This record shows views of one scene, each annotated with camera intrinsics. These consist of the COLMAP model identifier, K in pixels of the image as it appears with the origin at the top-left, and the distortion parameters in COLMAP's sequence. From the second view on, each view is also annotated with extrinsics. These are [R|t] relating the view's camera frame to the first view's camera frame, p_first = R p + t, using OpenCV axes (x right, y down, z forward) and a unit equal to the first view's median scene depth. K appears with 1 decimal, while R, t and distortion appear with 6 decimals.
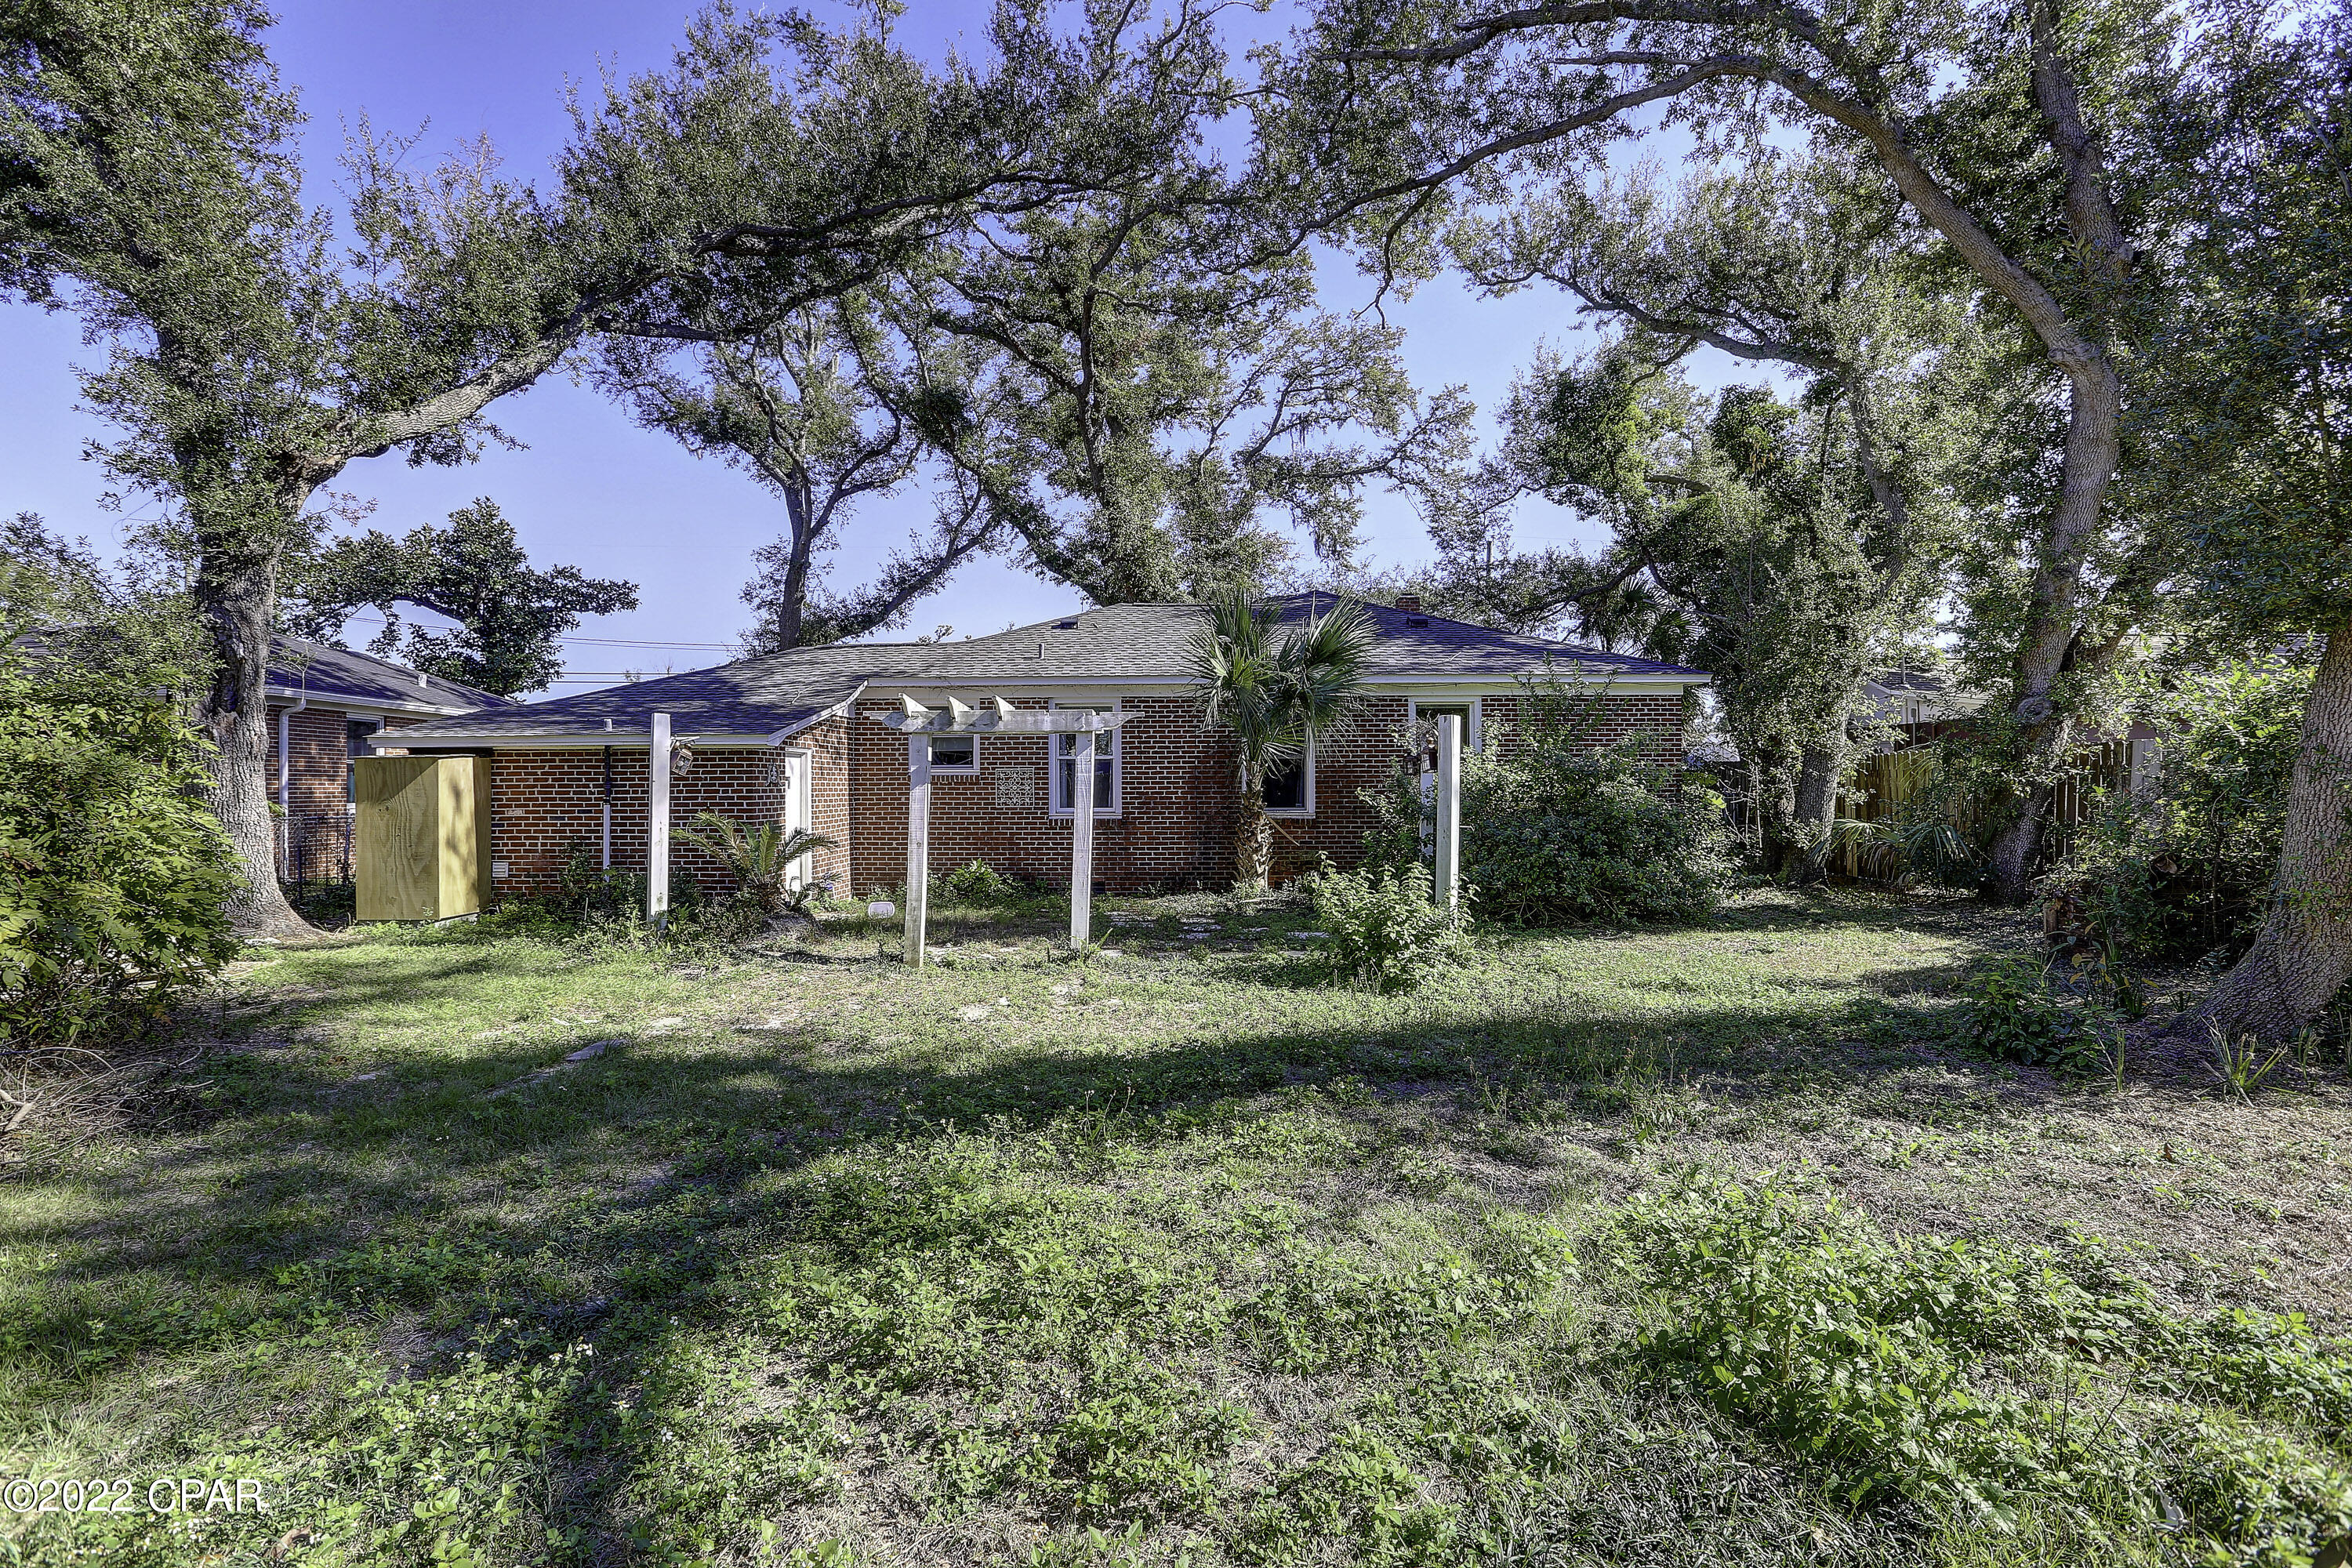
lens RADIAL K [[1070.9, 0, 1176.0], [0, 1070.9, 784.0], [0, 0, 1]] dist [-0.037784, -0.000785]
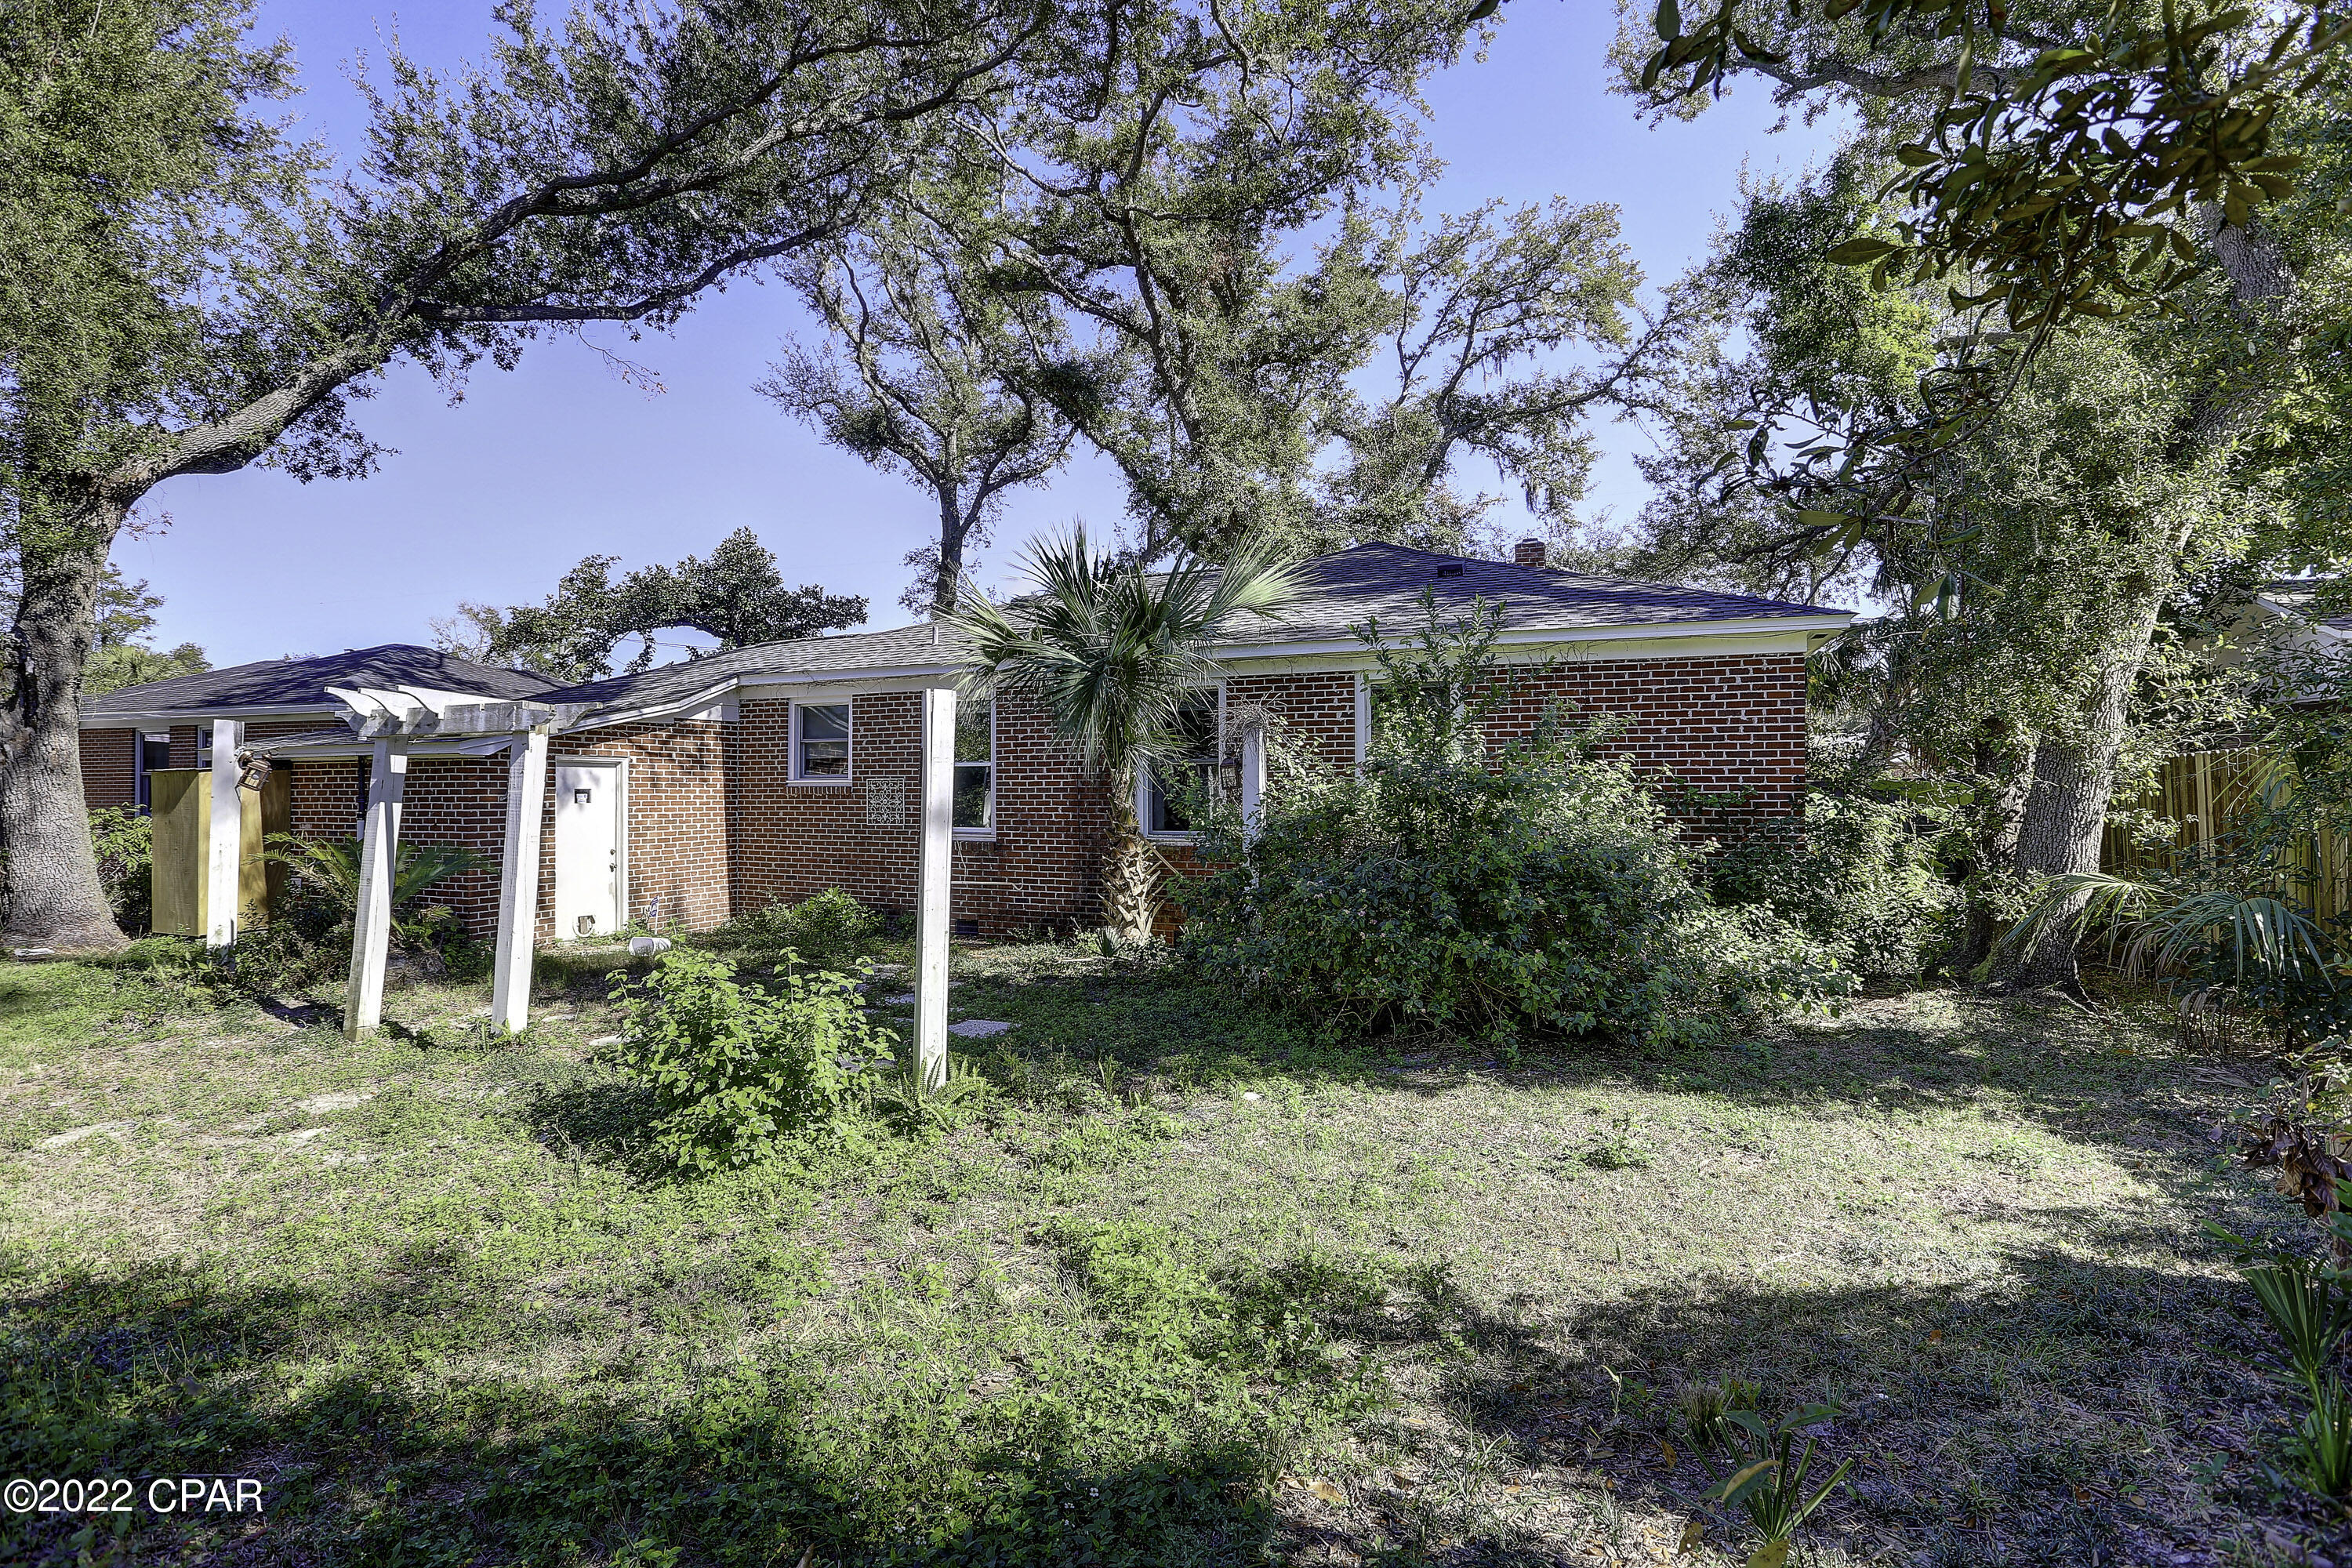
lens RADIAL K [[1070.9, 0, 1176.0], [0, 1070.9, 784.0], [0, 0, 1]] dist [-0.037784, -0.000785]
pose [[0.931947, -0.000029, -0.362595, 0.184155], [-0.001747, 0.999988, -0.004568, -0.003490], [0.362591, 0.004891, 0.931935, 0.163129]]
